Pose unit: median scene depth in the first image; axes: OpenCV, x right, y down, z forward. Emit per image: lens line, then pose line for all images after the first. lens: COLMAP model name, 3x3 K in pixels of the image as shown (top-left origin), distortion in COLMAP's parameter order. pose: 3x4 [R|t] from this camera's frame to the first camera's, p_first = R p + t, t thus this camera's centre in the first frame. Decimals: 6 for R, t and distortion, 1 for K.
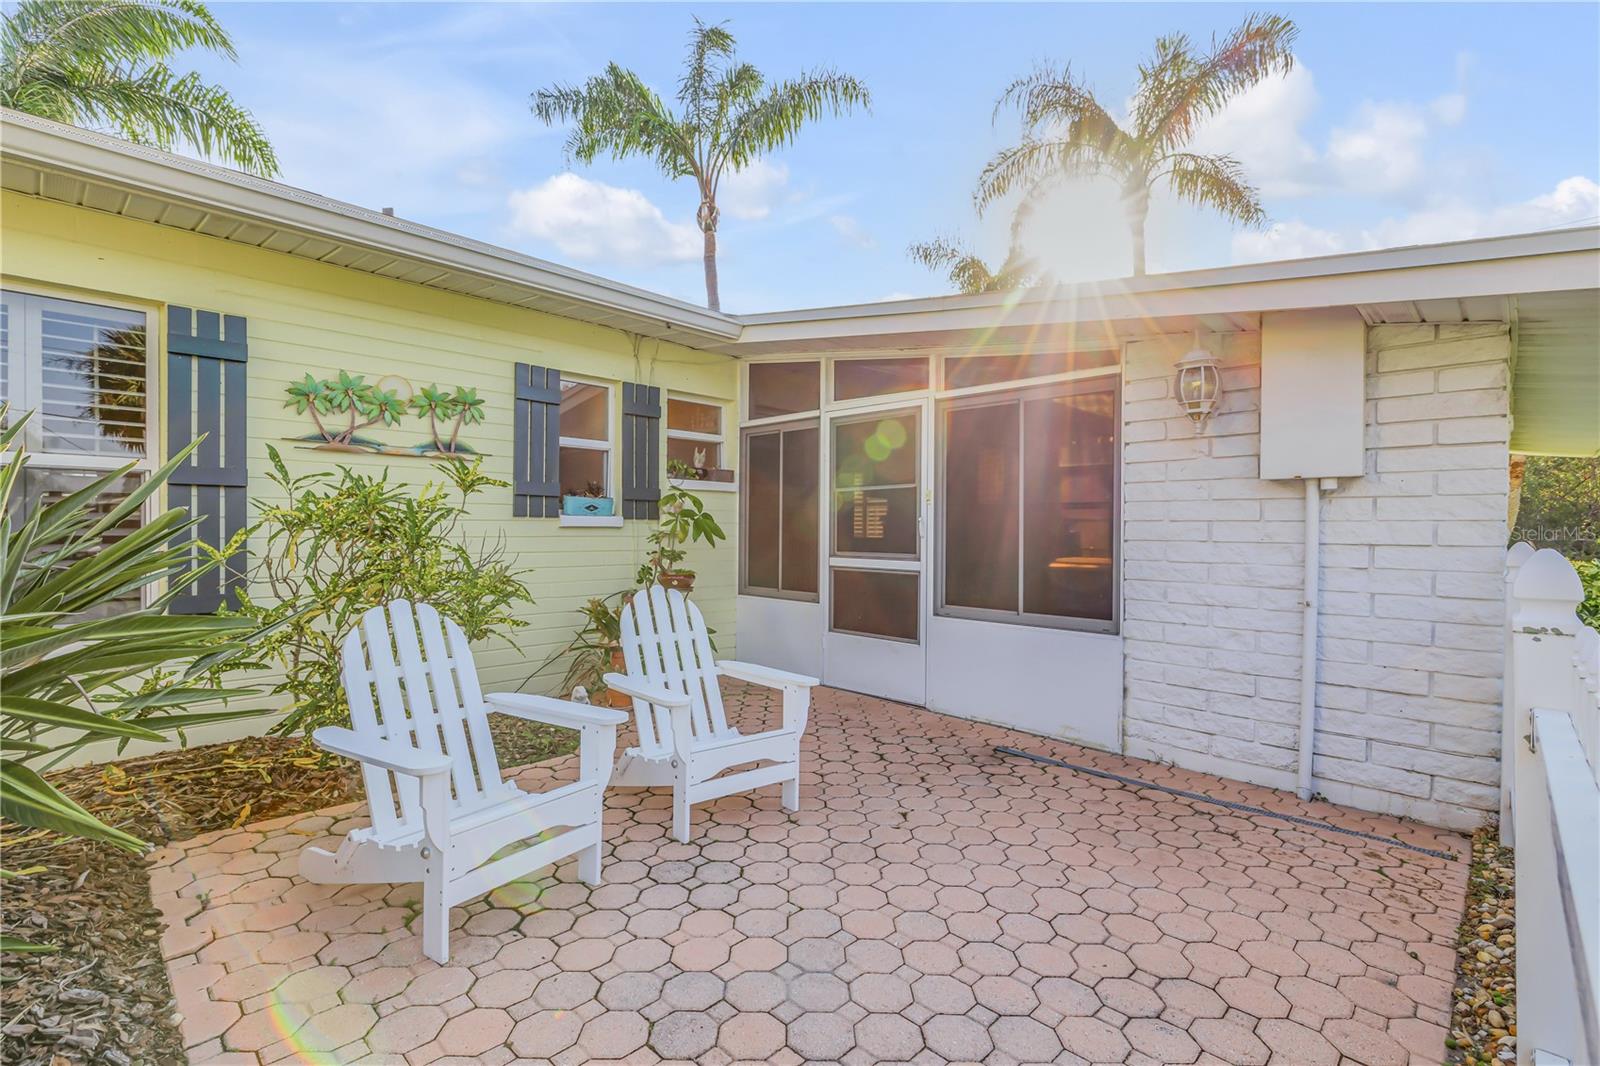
lens RADIAL K [[716.6, 0, 800.0], [0, 716.6, 533.0], [0, 0, 1]] dist [-0.000077, 0.000071]
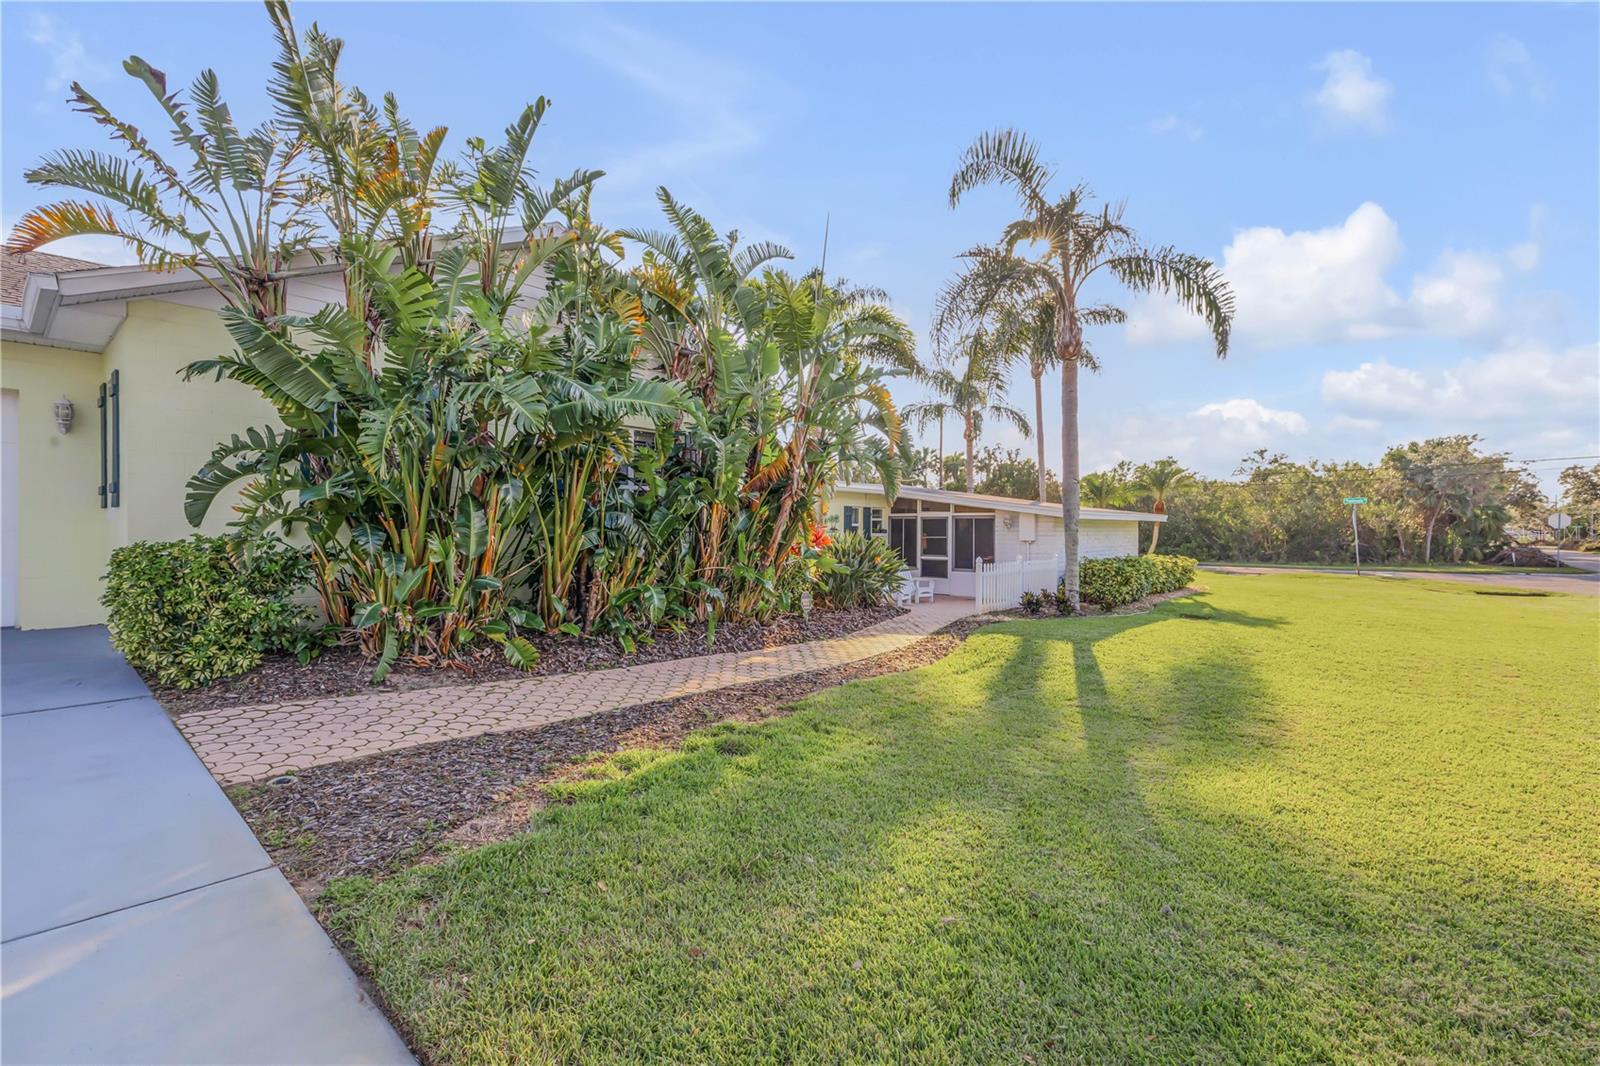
lens RADIAL K [[716.6, 0, 800.0], [0, 716.6, 533.0], [0, 0, 1]] dist [-0.000077, 0.000071]
pose [[0.998424, -0.001578, 0.056094, -0.749519], [0.001803, 0.999991, -0.003964, -0.067353], [-0.056087, 0.004059, 0.998418, -2.496097]]
